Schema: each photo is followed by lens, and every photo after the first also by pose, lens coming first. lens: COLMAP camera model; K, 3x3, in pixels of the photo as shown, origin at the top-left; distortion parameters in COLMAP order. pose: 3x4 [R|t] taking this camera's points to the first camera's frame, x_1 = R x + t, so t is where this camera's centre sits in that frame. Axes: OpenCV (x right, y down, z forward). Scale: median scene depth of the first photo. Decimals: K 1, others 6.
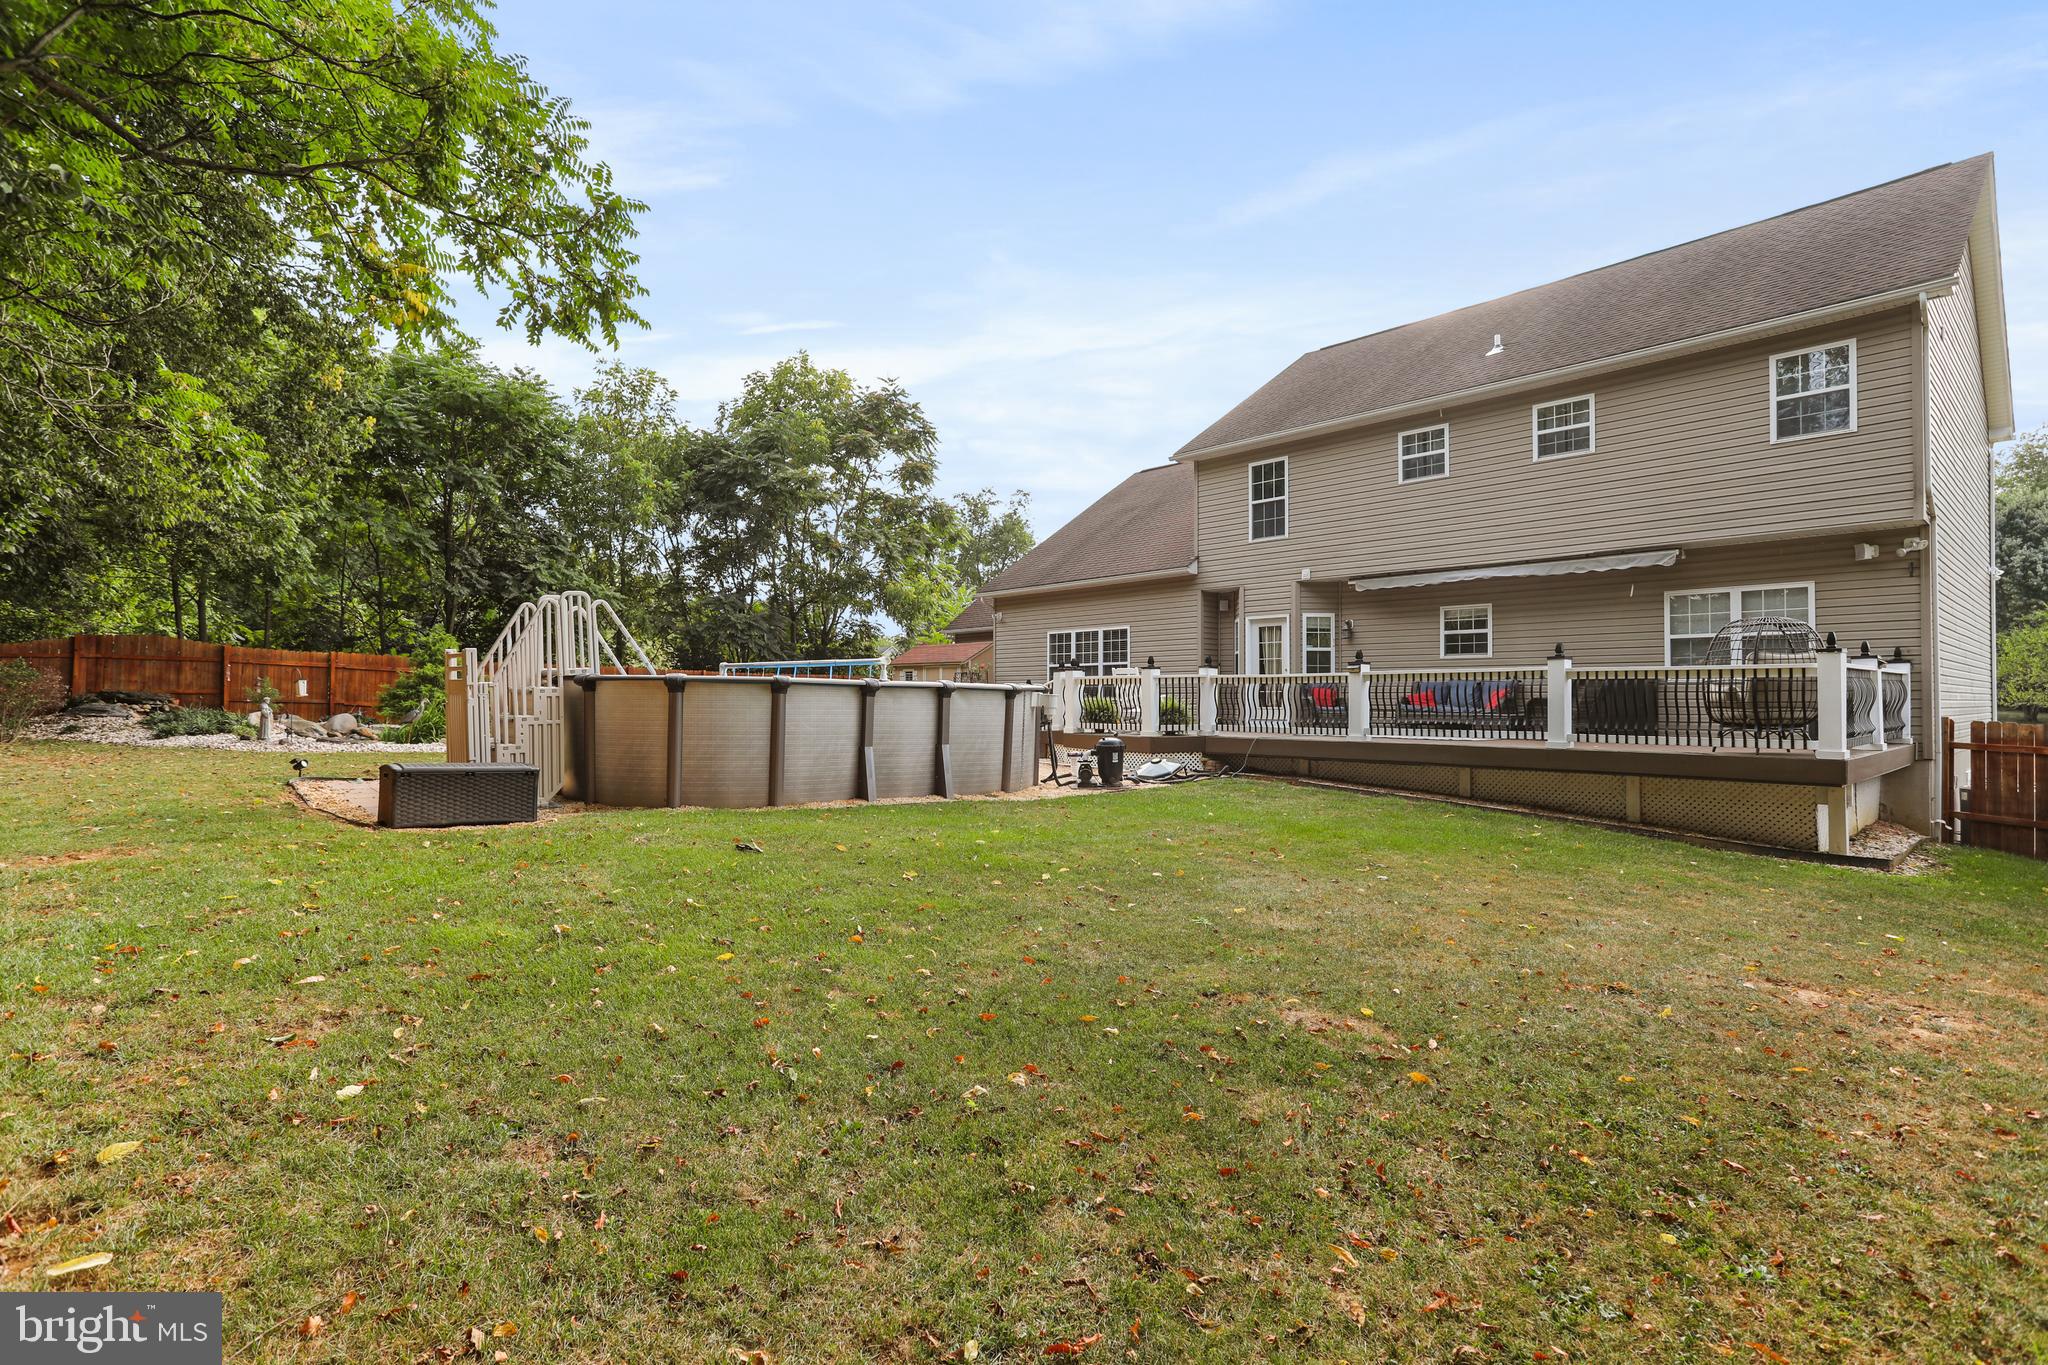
lens RADIAL K [[978.2, 0, 1028.2], [0, 978.2, 689.7], [0, 0, 1]] dist [-0.015791, 0.004425]
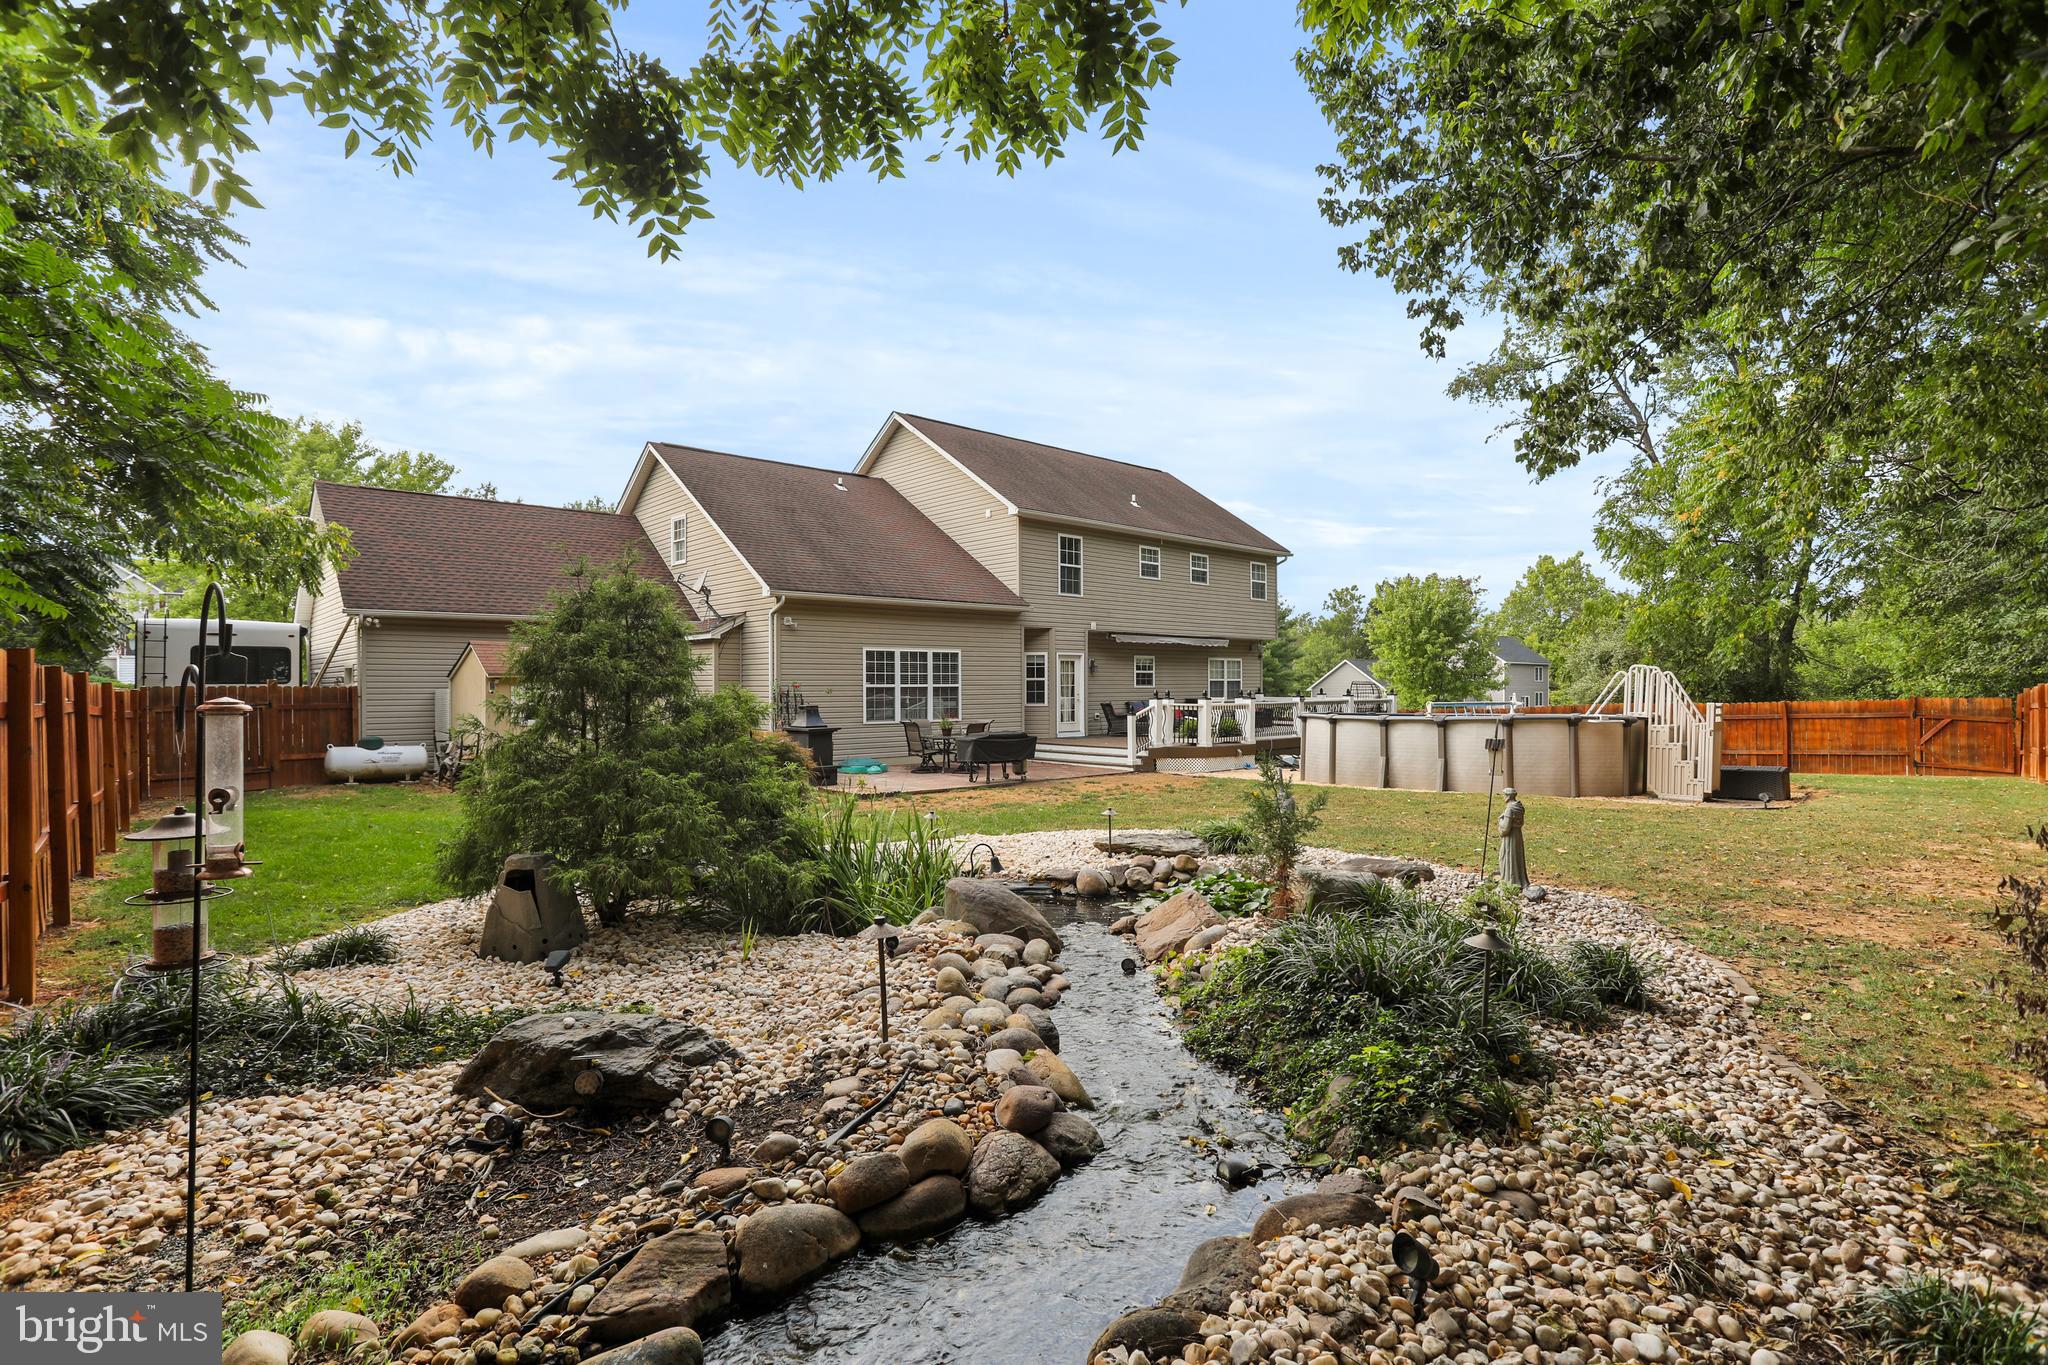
lens RADIAL K [[978.2, 0, 1020.9], [0, 978.2, 690.4], [0, 0, 1]] dist [-0.015791, 0.004425]
pose [[-0.013210, -0.009965, 0.999863, -1.090608], [-0.005050, 0.999938, 0.009899, -0.037874], [-0.999900, -0.004919, -0.013259, 1.095492]]
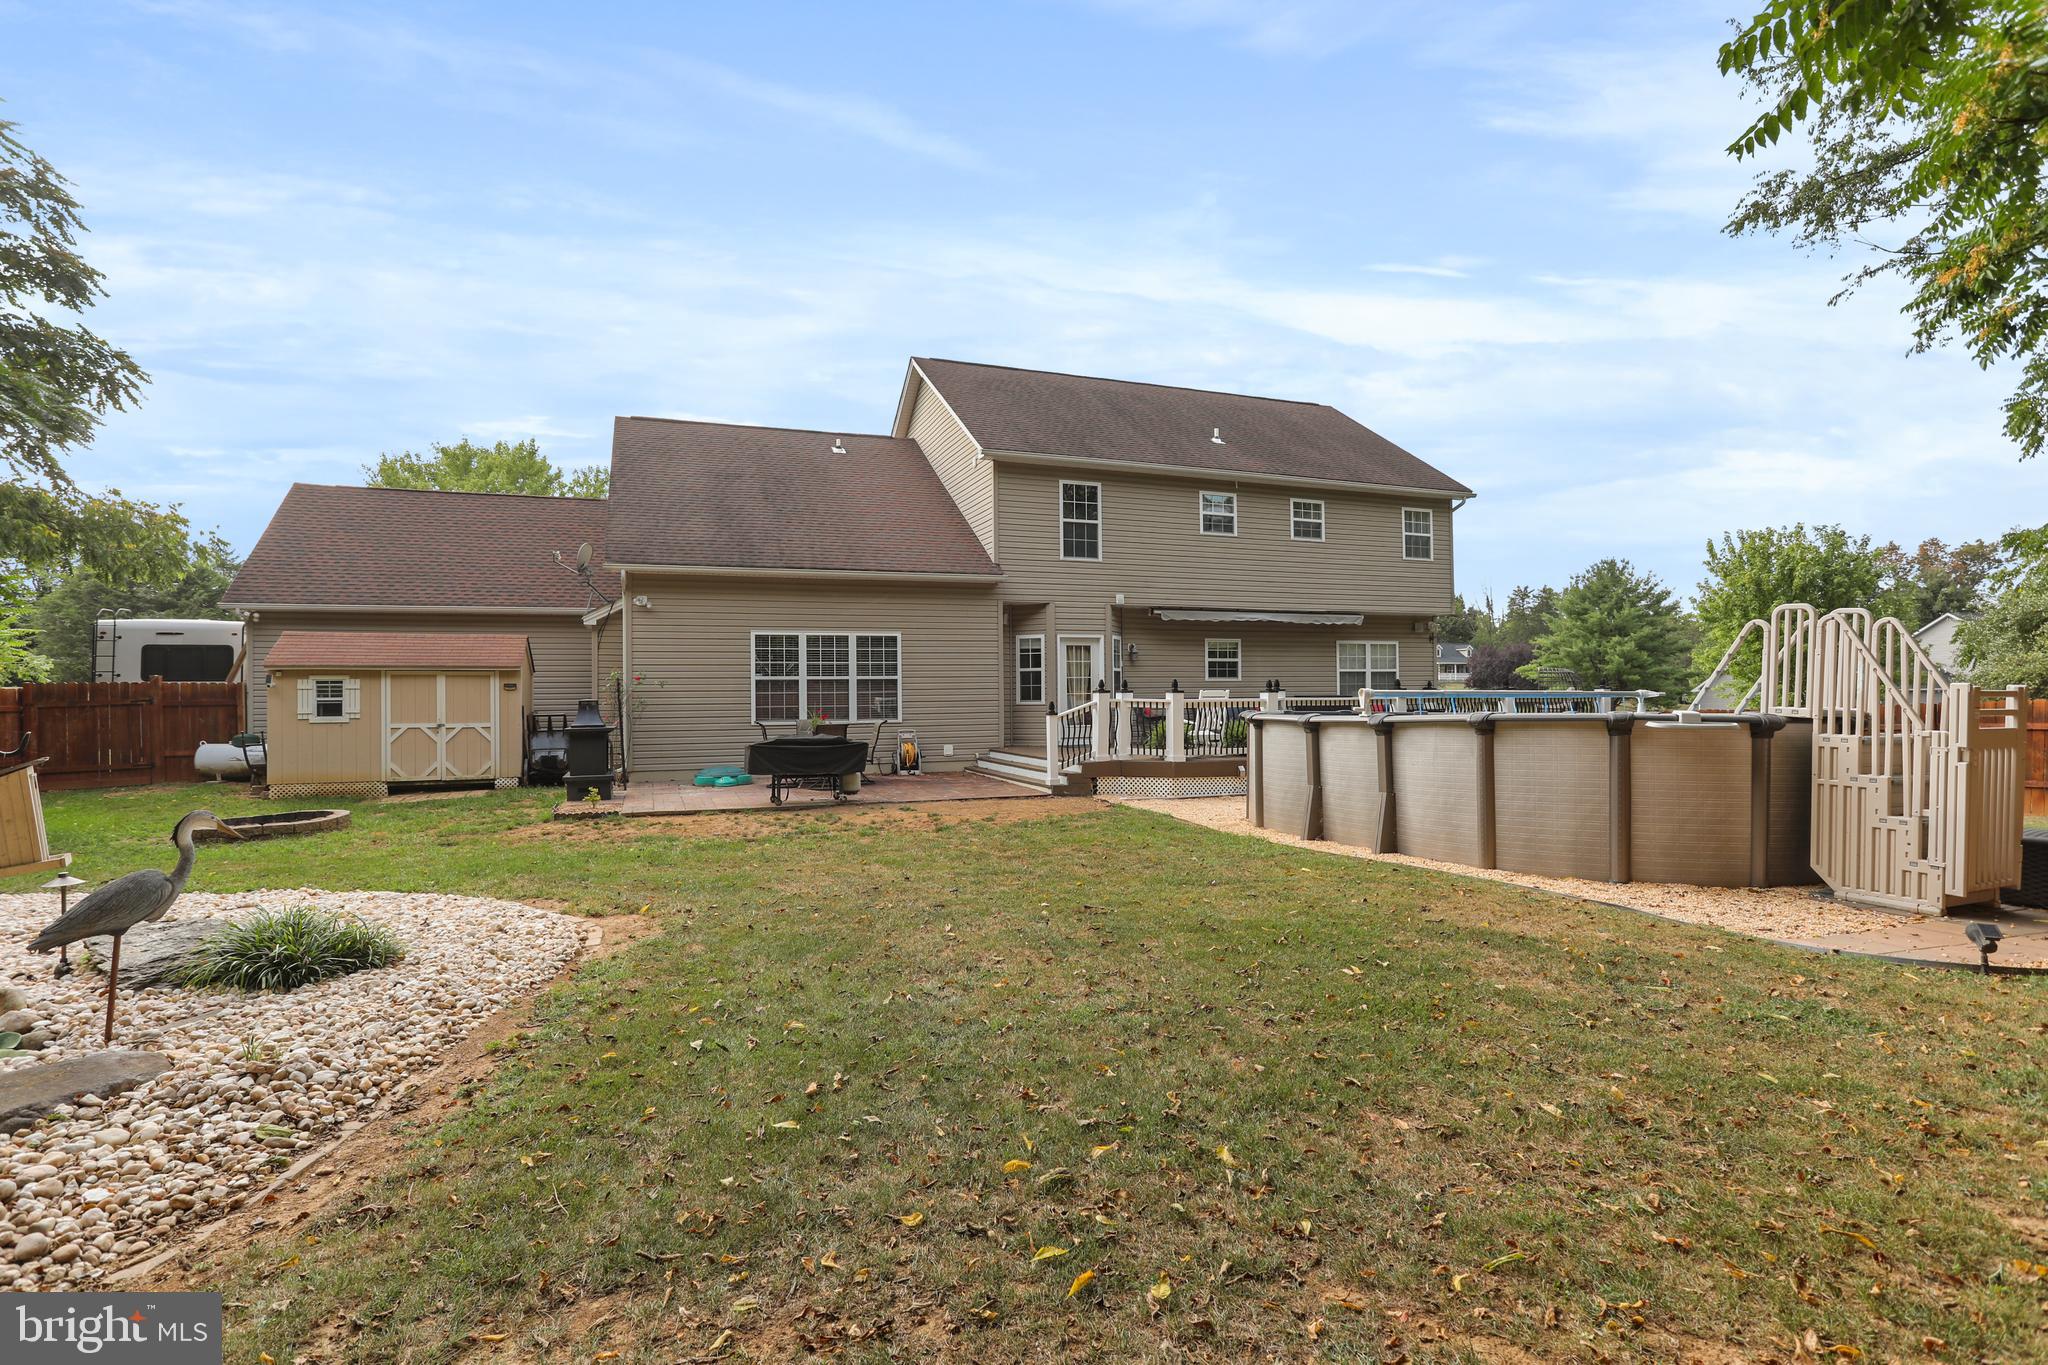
lens RADIAL K [[978.2, 0, 1024.8], [0, 978.2, 684.9], [0, 0, 1]] dist [-0.015791, 0.004425]
pose [[0.355613, 0.001180, 0.934633, -0.731191], [0.002427, 0.999995, -0.002186, -0.022101], [-0.934630, 0.003045, 0.355608, 0.700837]]
